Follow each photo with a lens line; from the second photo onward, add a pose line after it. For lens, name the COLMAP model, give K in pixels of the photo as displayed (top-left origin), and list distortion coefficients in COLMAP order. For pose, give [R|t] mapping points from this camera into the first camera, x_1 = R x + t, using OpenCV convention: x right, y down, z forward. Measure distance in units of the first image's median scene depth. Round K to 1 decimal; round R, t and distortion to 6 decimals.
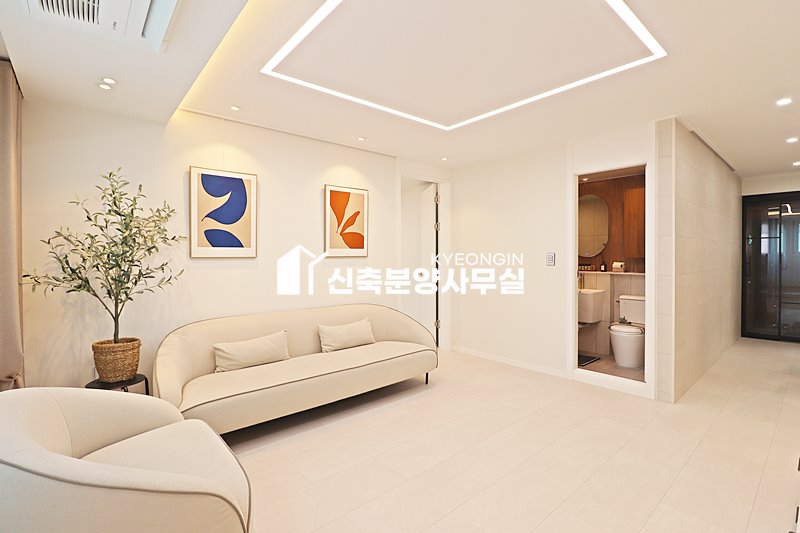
lens RADIAL K [[369.9, 0, 400.0], [0, 369.9, 259.8], [0, 0, 1]] dist [-0.000618, -0.014533]
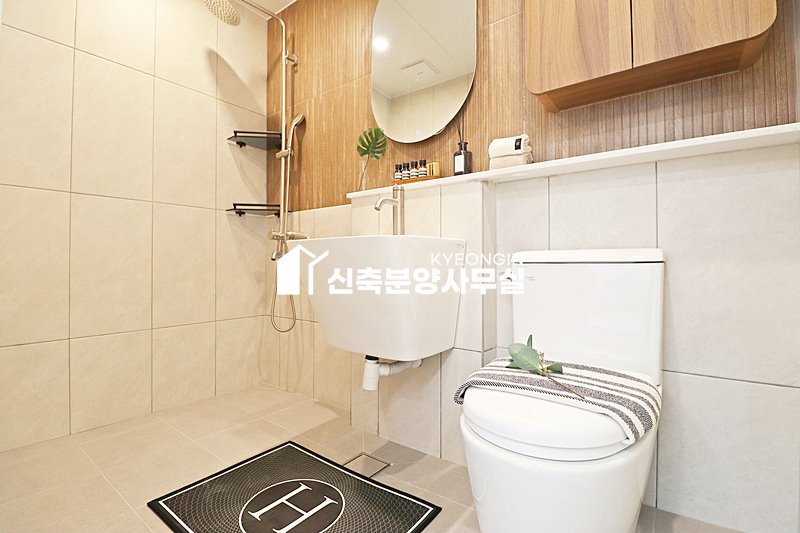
lens RADIAL K [[369.9, 0, 400.0], [0, 369.9, 259.8], [0, 0, 1]] dist [-0.000618, -0.014533]
pose [[0.976363, 0.004682, 0.216085, 0.444913], [0.000297, 0.999735, -0.023004, 0.105475], [-0.216135, 0.022524, 0.976104, 0.735080]]
